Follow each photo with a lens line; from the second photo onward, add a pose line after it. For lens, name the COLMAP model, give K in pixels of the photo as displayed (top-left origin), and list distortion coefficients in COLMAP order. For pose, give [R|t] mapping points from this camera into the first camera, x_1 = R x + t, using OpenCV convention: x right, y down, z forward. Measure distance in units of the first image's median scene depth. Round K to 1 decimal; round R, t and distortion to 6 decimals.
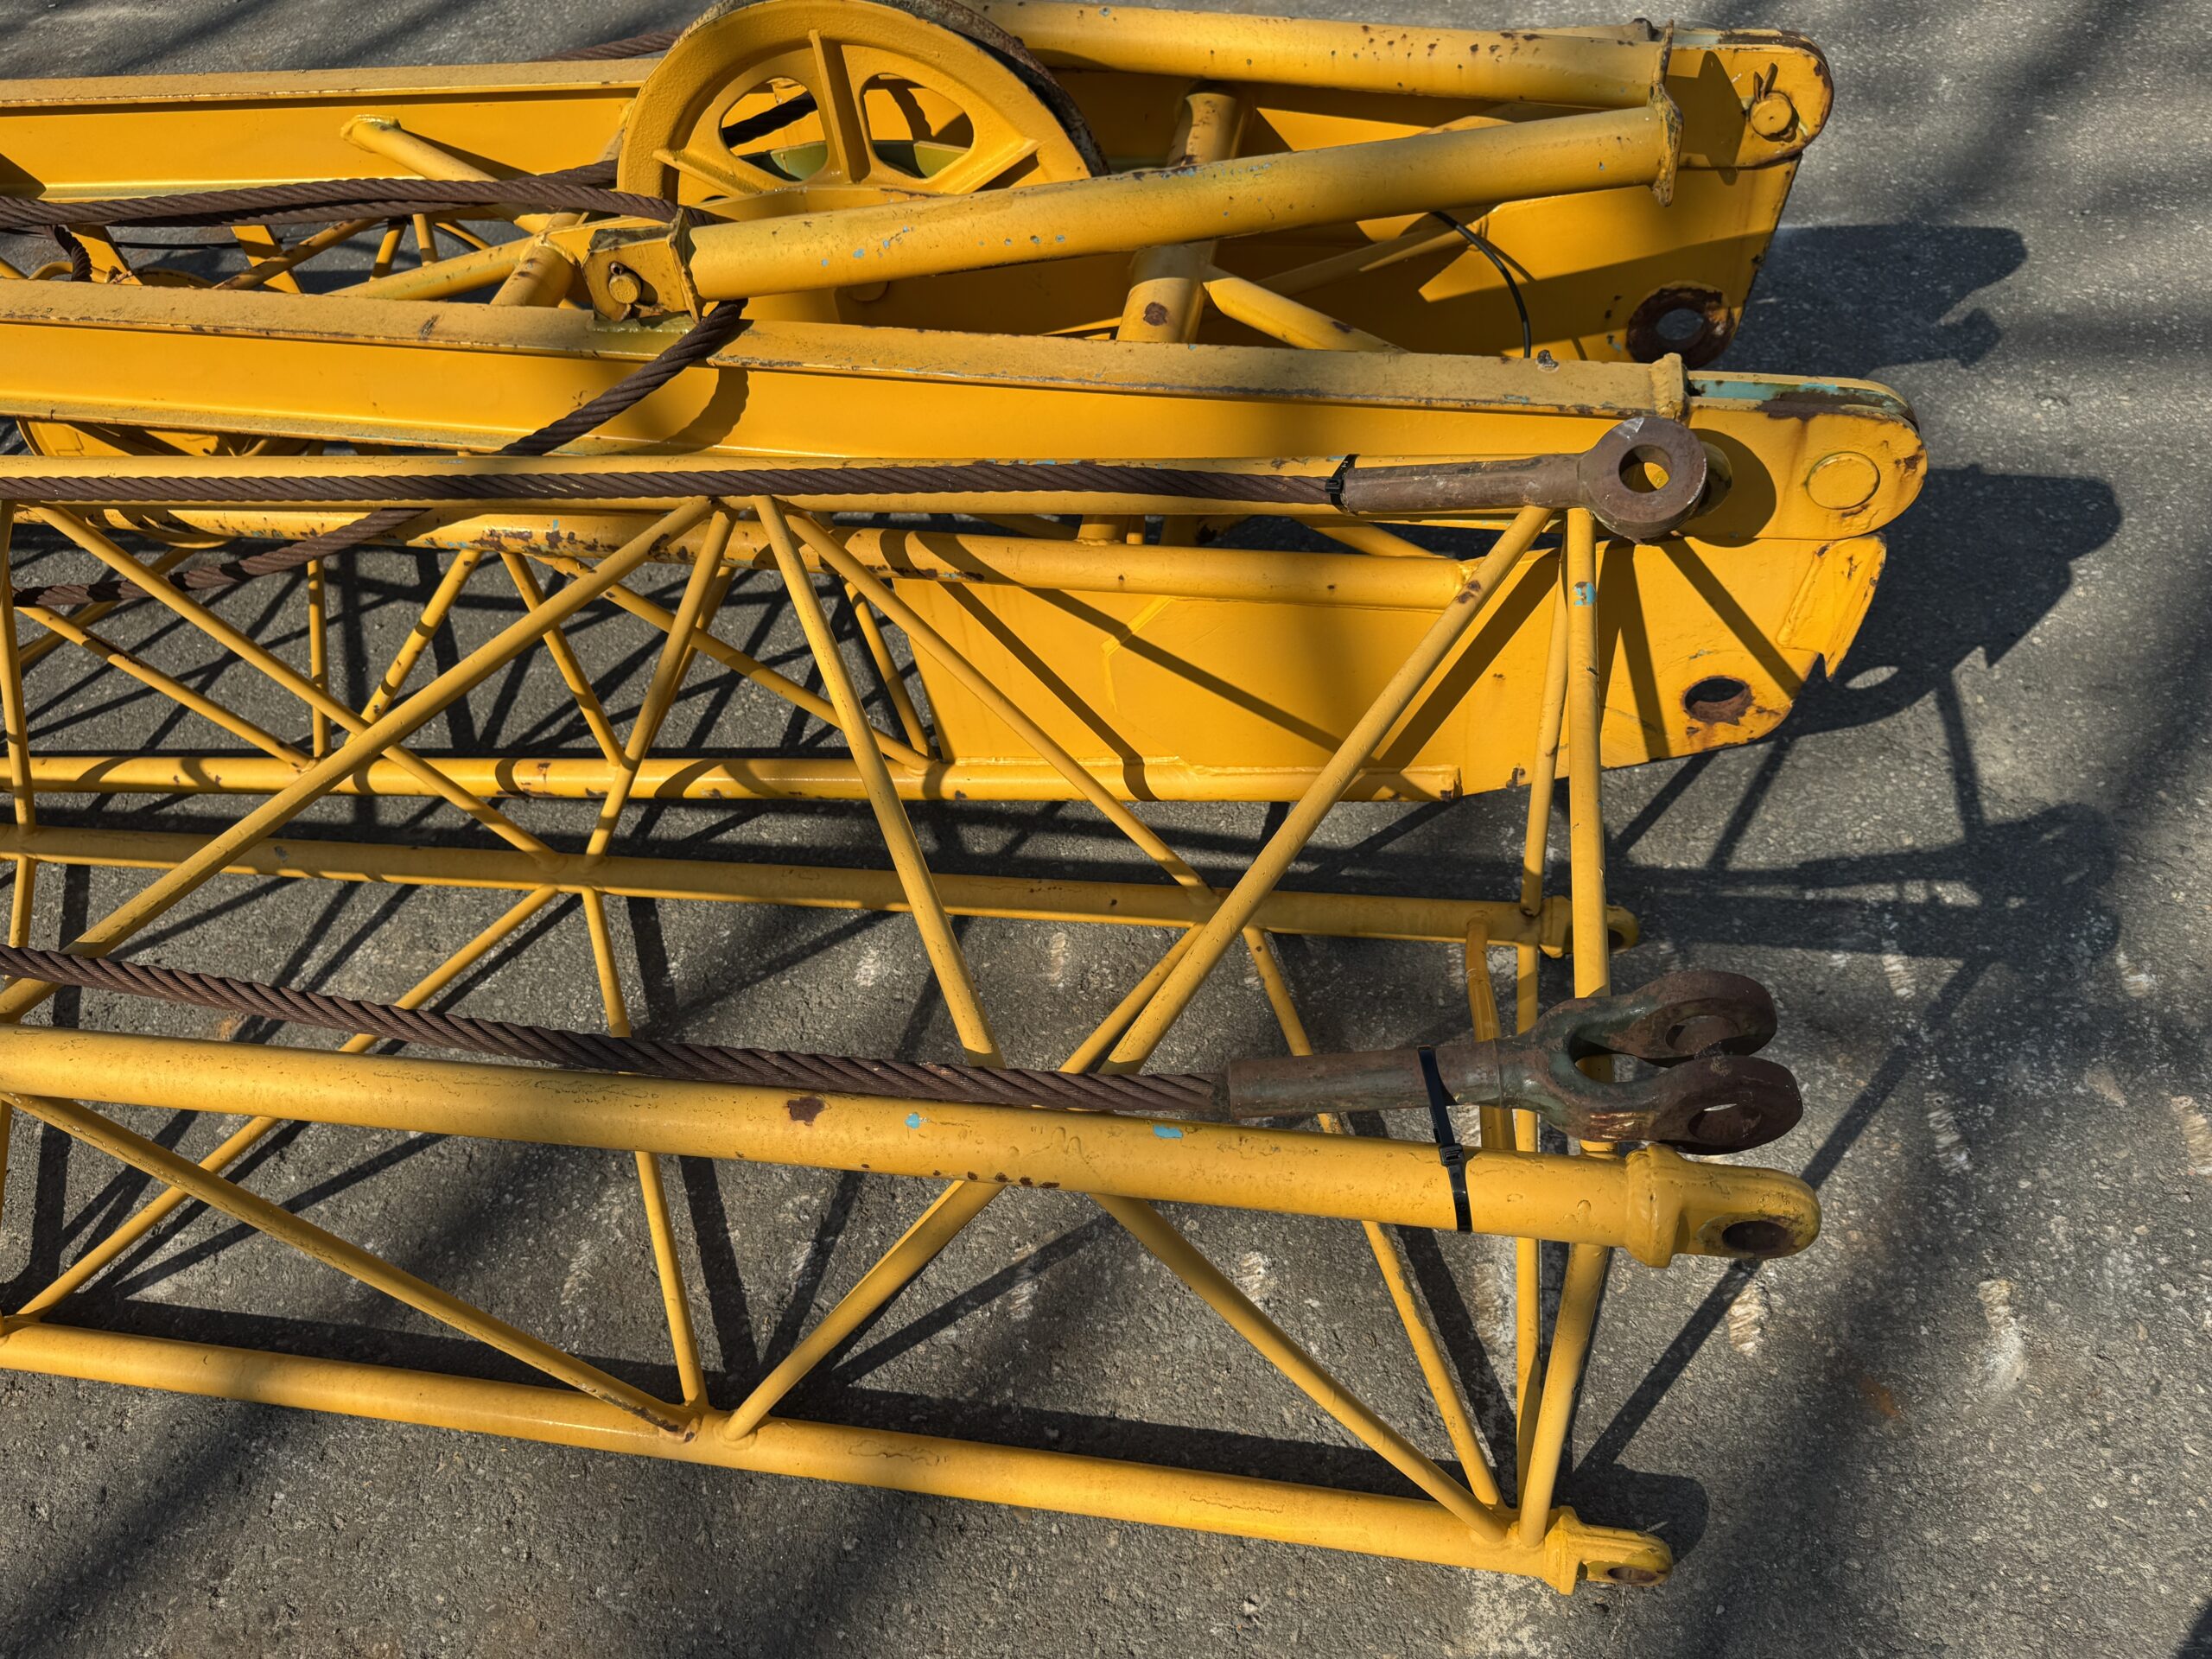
lens RADIAL K [[1577.6, 0, 1114.8], [0, 1577.6, 839.6], [0, 0, 1]] dist [0.002273, 0.001260]
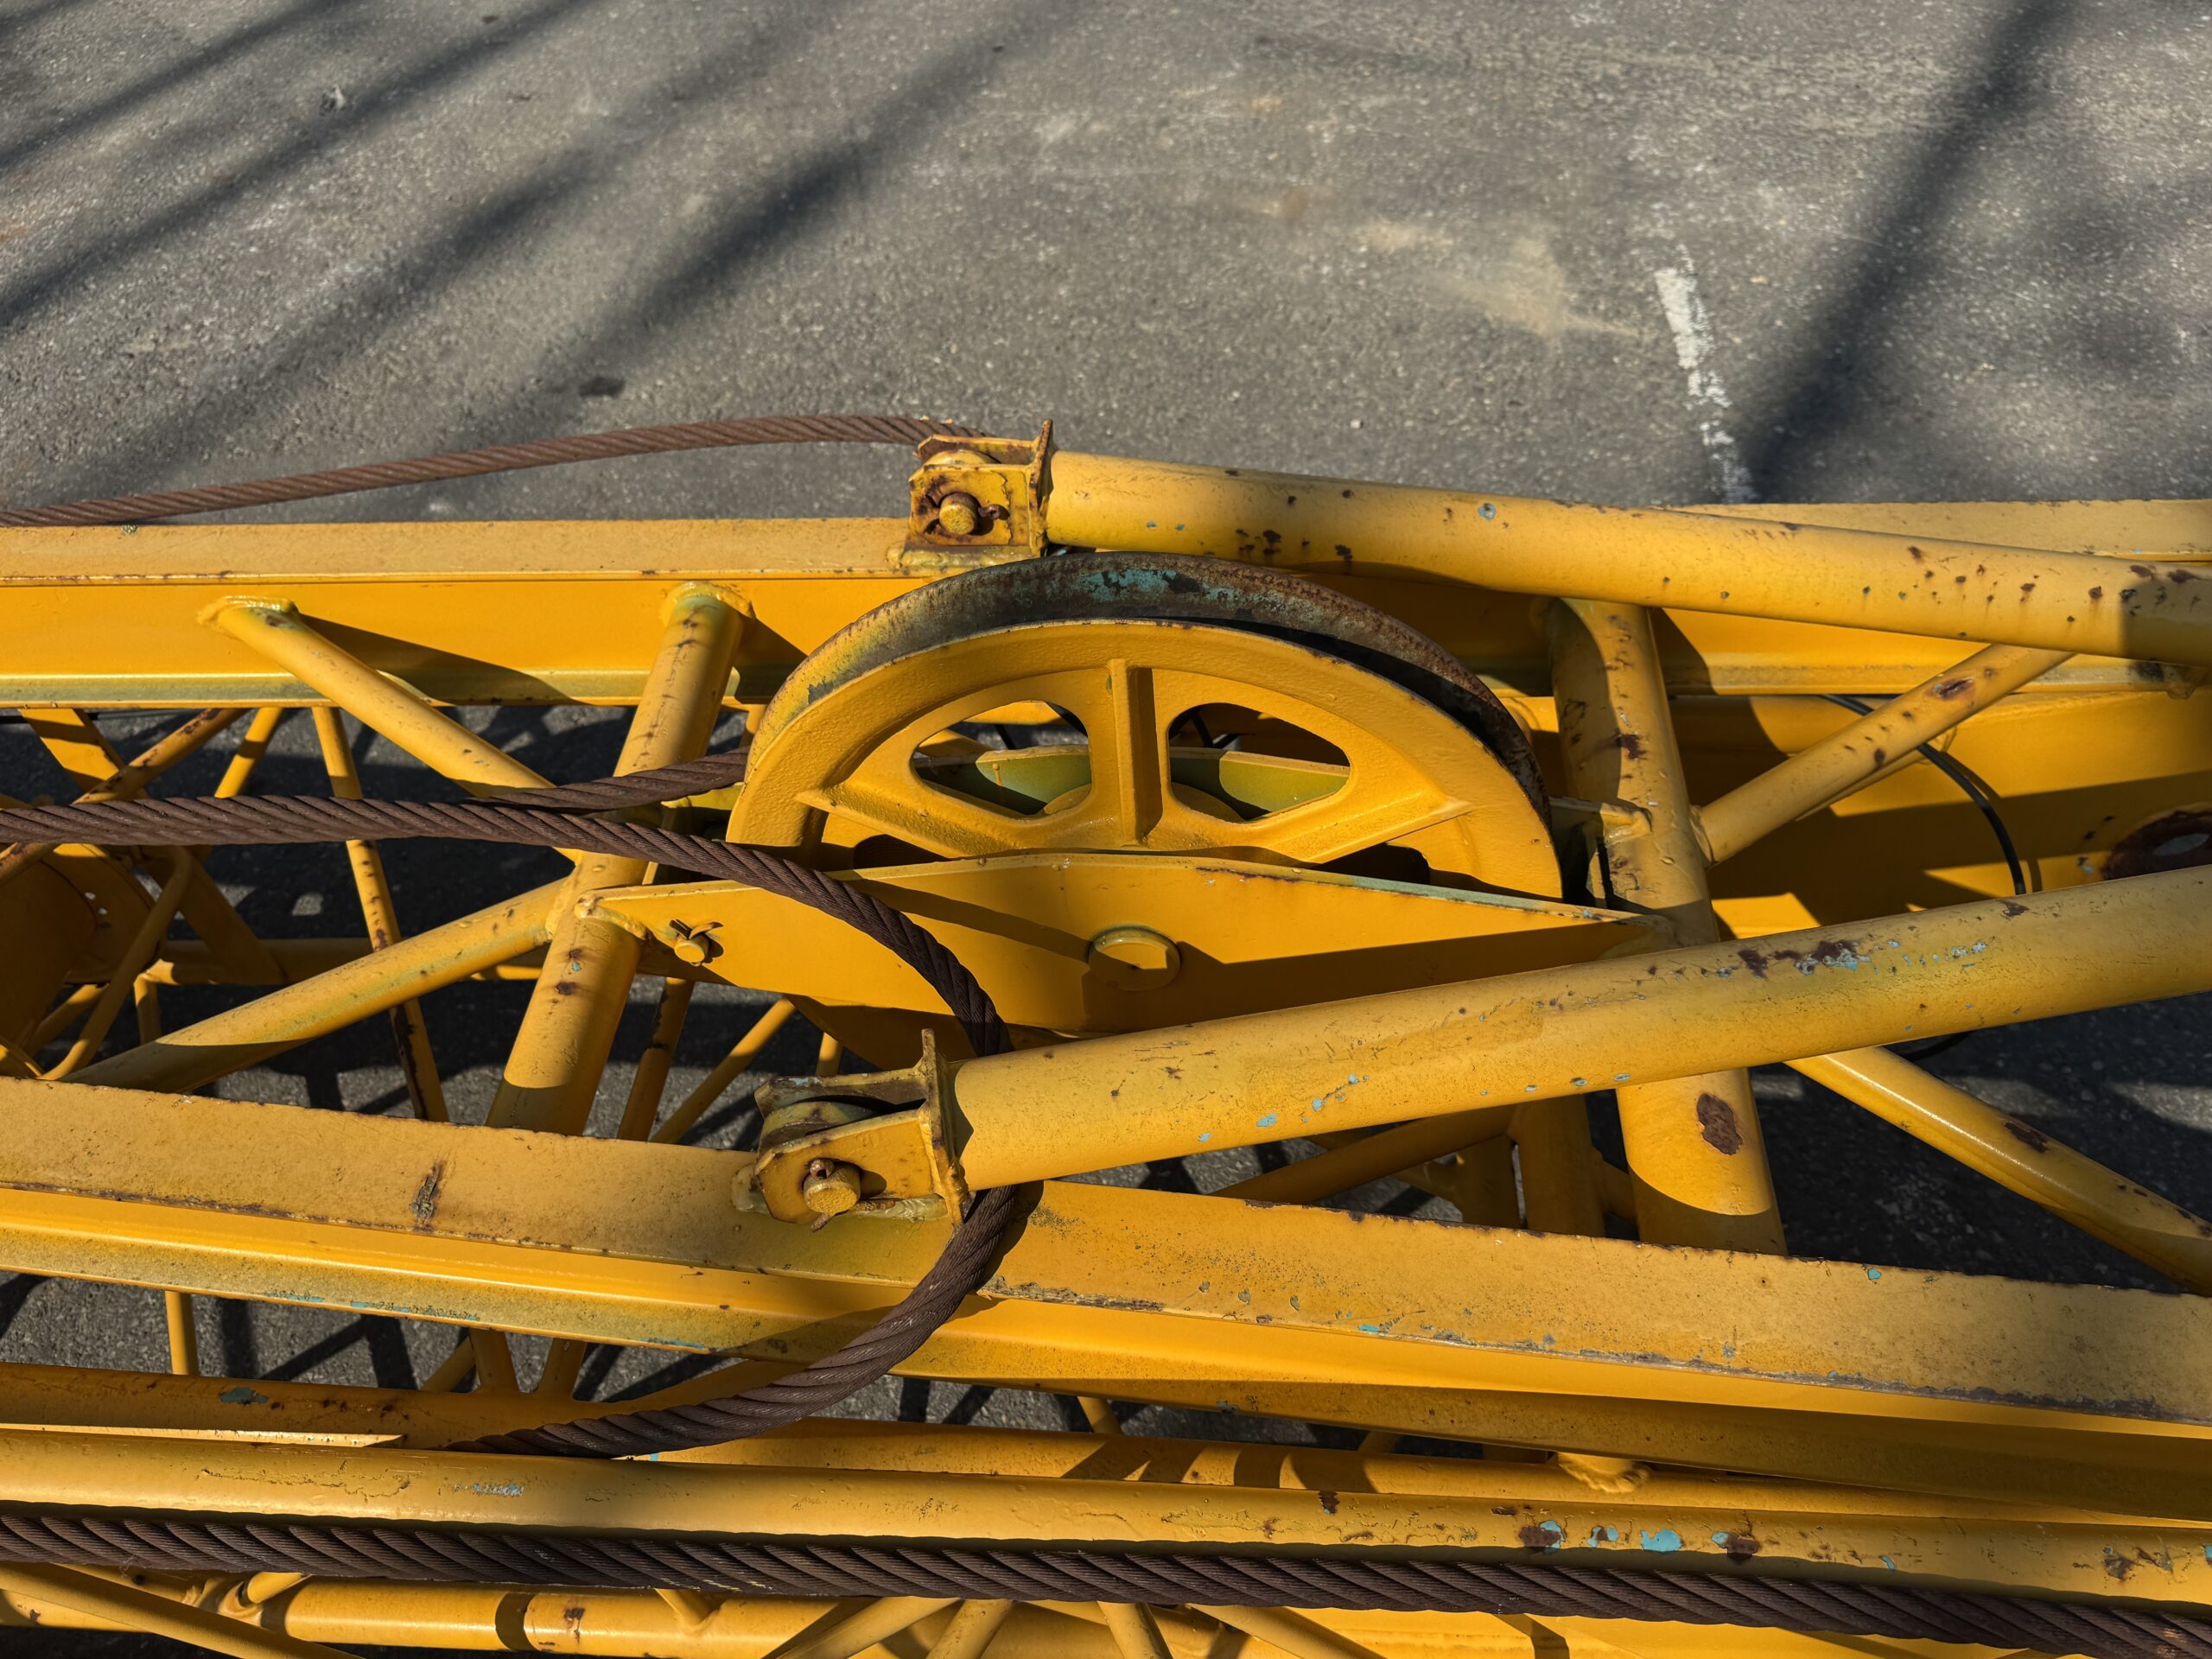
lens RADIAL K [[1577.6, 0, 1112.1], [0, 1577.6, 842.4], [0, 0, 1]] dist [0.002273, 0.001260]
pose [[0.993670, -0.039223, 0.105272, -0.230929], [0.039190, 0.999229, 0.002390, -0.403160], [-0.105285, 0.001751, 0.994441, 0.392170]]
